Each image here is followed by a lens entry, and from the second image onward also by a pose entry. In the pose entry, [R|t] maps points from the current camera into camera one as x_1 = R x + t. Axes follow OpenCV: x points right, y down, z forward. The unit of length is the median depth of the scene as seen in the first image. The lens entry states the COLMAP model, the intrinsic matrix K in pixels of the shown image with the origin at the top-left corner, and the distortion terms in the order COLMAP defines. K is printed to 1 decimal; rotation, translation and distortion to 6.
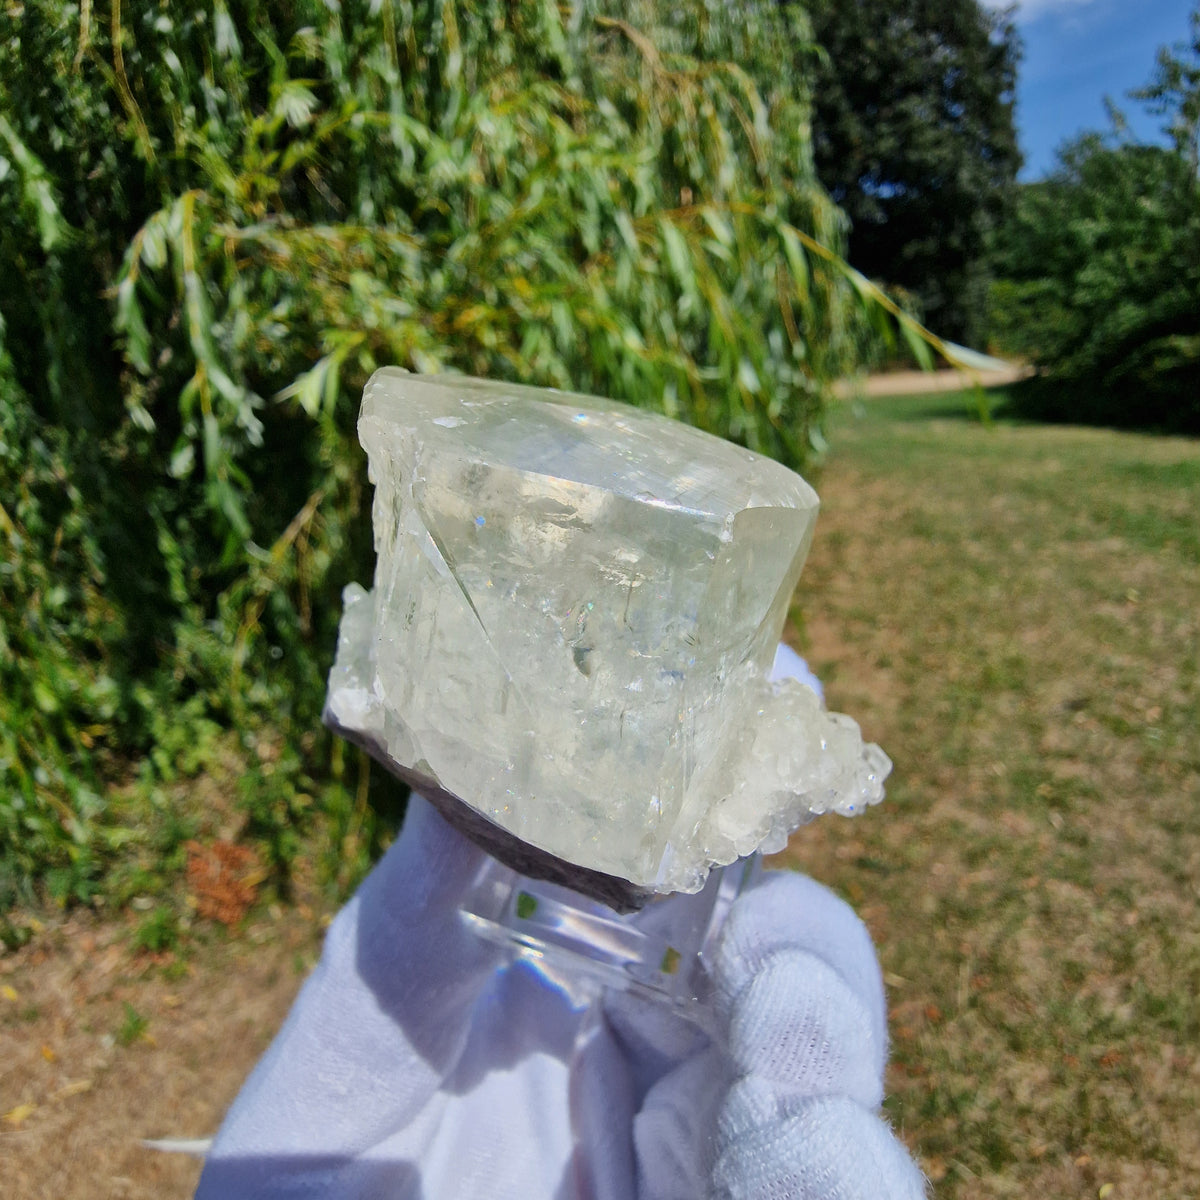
lens RADIAL K [[885.5, 0, 572.6], [0, 885.5, 616.4], [0, 0, 1]] dist [-0.009664, 0.002763]
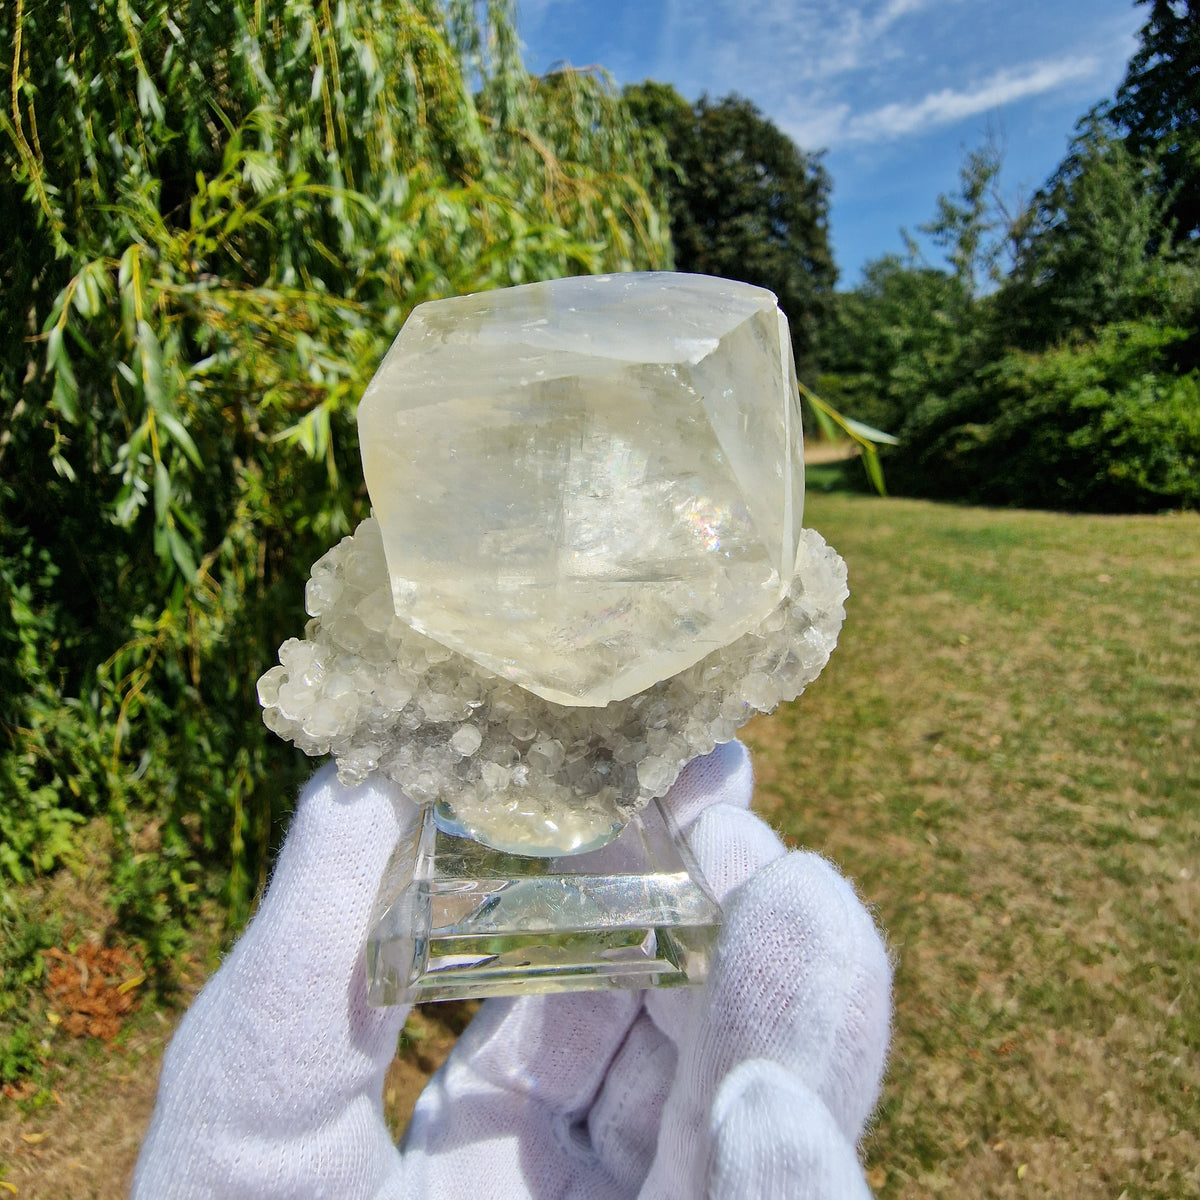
lens RADIAL K [[907.7, 0, 591.1], [0, 907.7, 593.7], [0, 0, 1]] dist [0.004440, -0.005101]
pose [[0.971426, -0.014192, 0.236919, -0.138847], [0.042486, 0.992486, -0.114749, 0.036561], [-0.233510, 0.121536, 0.964729, -0.043690]]
